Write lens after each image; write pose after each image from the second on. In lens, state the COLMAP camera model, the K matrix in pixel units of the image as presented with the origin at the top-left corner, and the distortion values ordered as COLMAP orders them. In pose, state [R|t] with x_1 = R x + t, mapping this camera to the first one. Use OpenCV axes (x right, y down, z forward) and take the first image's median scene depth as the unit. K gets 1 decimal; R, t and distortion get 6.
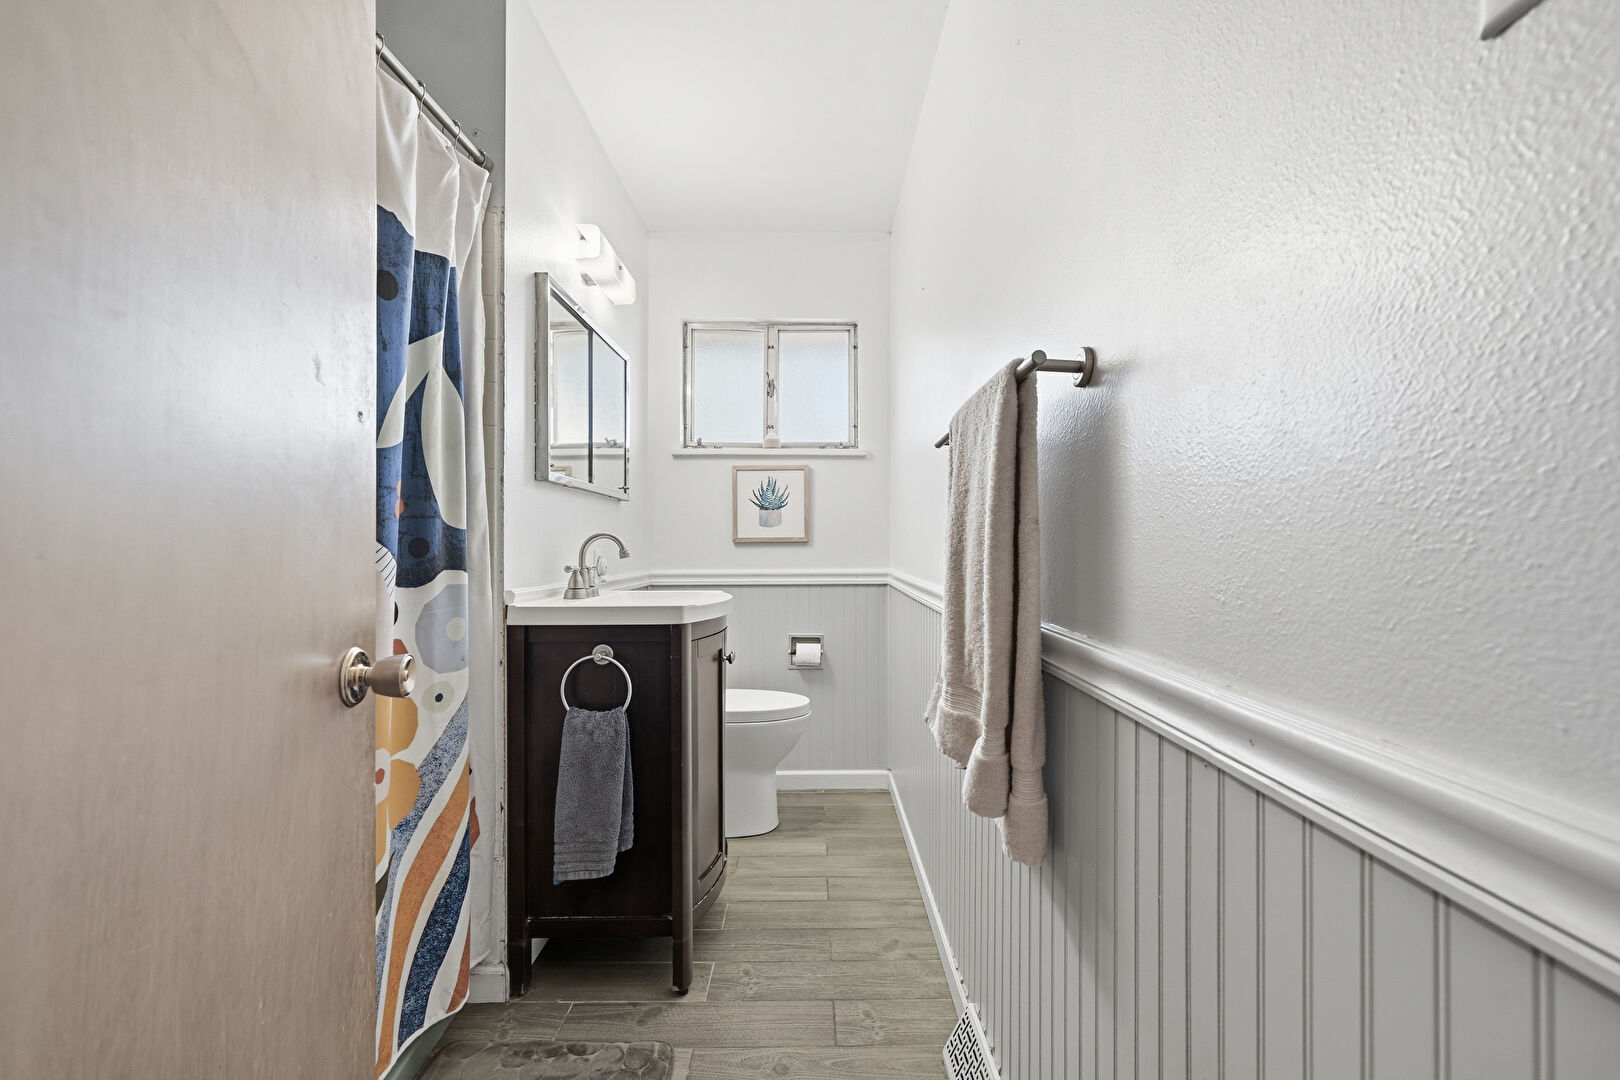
lens RADIAL K [[701.7, 0, 819.2], [0, 701.7, 545.8], [0, 0, 1]] dist [-0.009767, 0.000310]
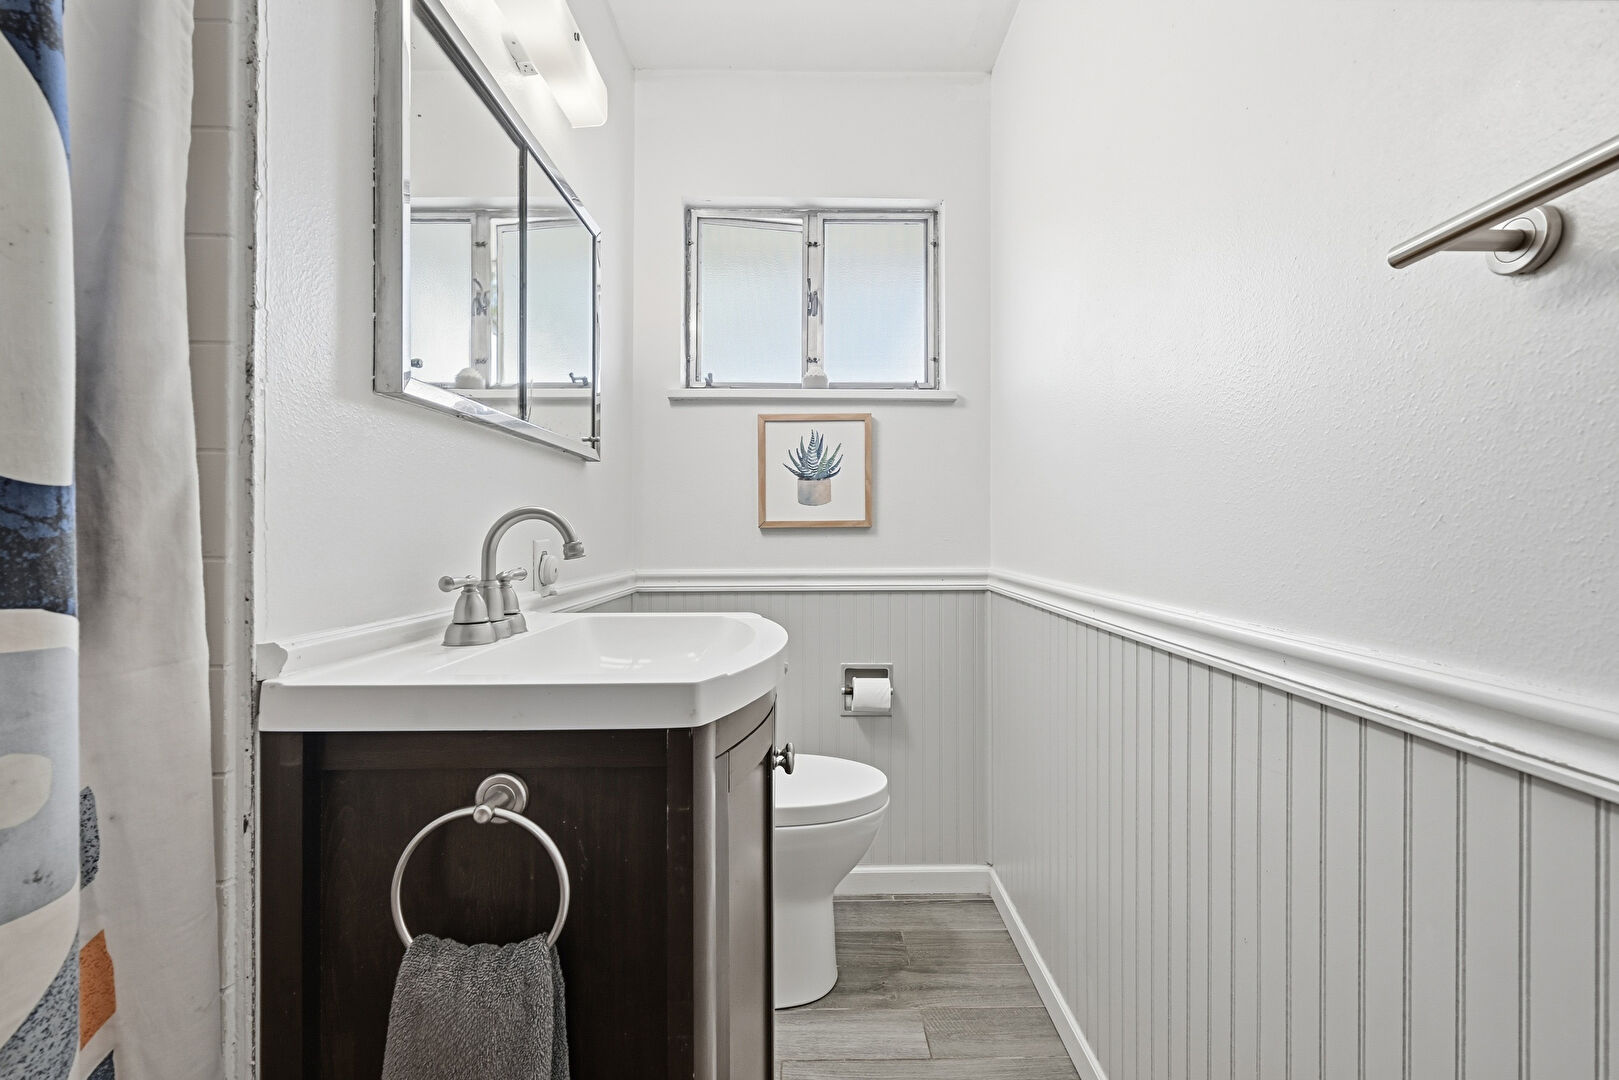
lens RADIAL K [[714.3, 0, 816.2], [0, 714.3, 535.4], [0, 0, 1]] dist [0.001586, 0.000127]
pose [[0.999995, 0.001389, -0.002673, -0.066543], [-0.001378, 0.999991, 0.004063, -0.000841], [0.002678, -0.004059, 0.999988, 0.313944]]
